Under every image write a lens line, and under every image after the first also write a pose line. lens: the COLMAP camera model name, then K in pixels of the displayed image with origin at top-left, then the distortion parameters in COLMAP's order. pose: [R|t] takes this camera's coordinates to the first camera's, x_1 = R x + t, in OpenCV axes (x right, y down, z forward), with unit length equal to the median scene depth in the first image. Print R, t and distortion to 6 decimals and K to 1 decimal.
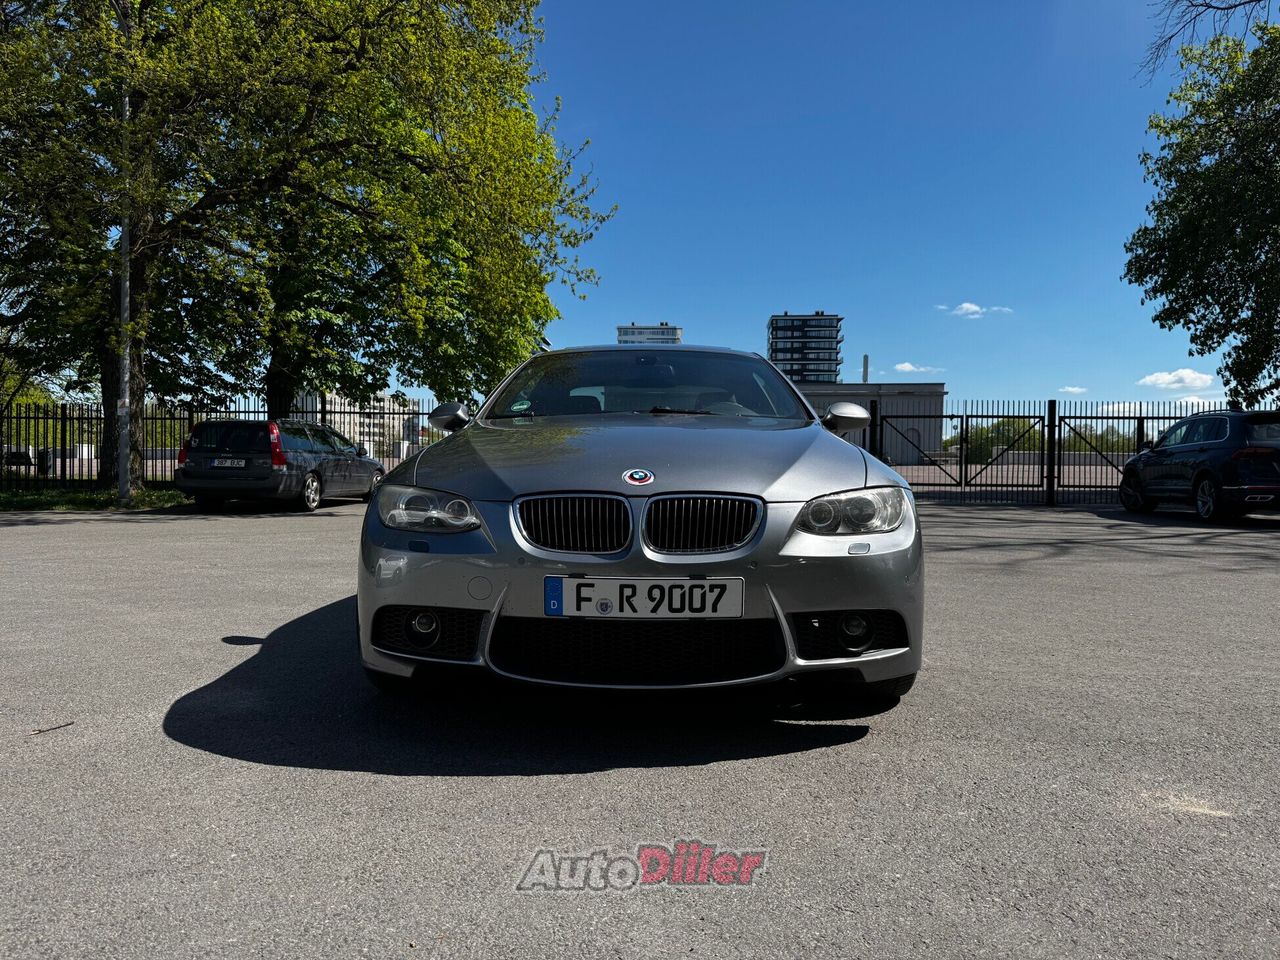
lens RADIAL K [[901.6, 0, 643.3], [0, 901.6, 475.2], [0, 0, 1]] dist [0.036017, -0.034888]
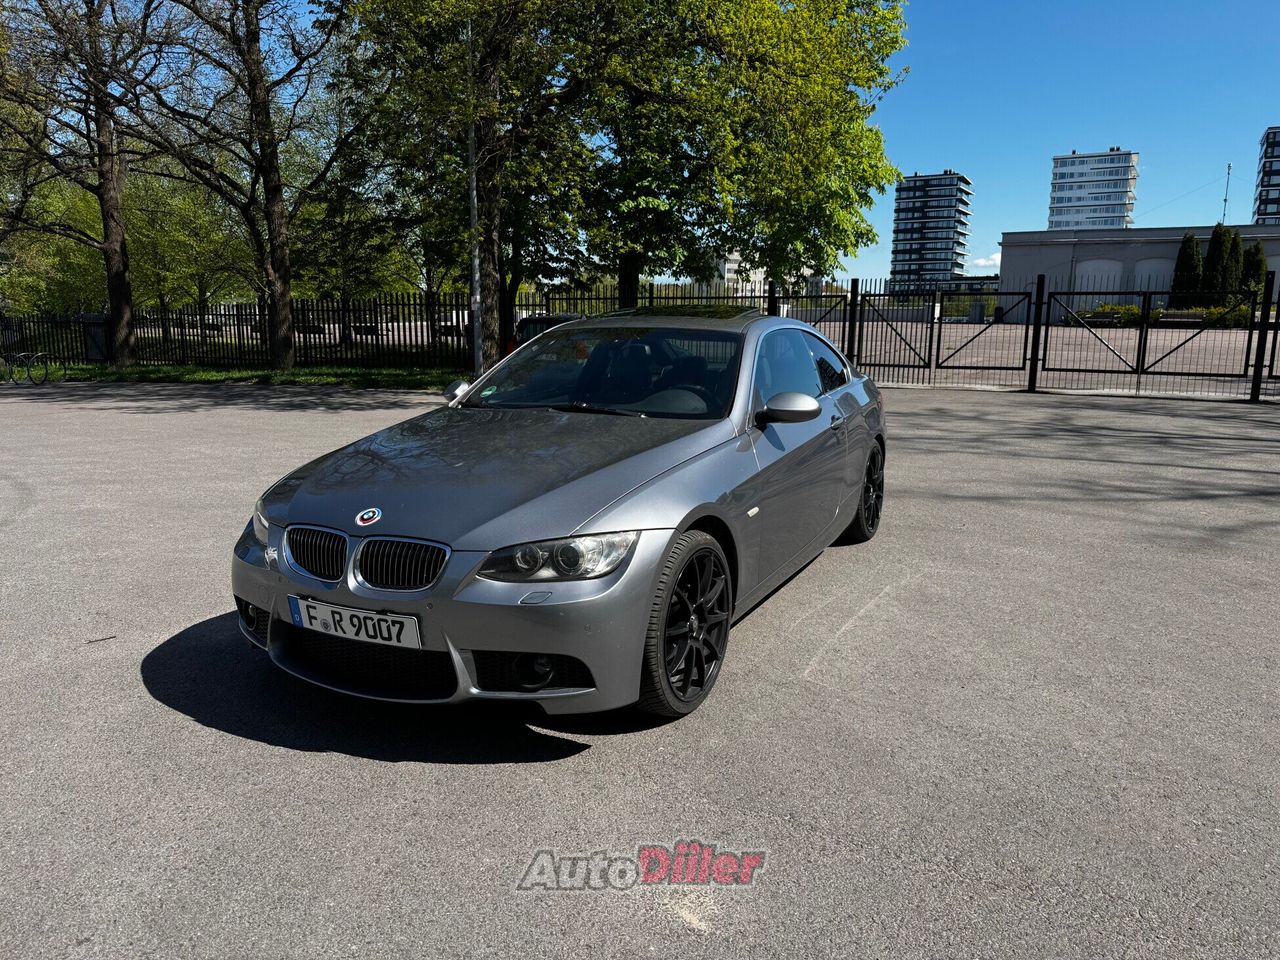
lens RADIAL K [[901.6, 0, 646.1], [0, 901.6, 486.3], [0, 0, 1]] dist [0.036017, -0.034888]
pose [[0.894181, 0.077400, -0.440964, 0.872569], [0.002022, 0.984235, 0.176856, -0.257122], [0.447701, -0.159033, 0.879928, 0.137850]]
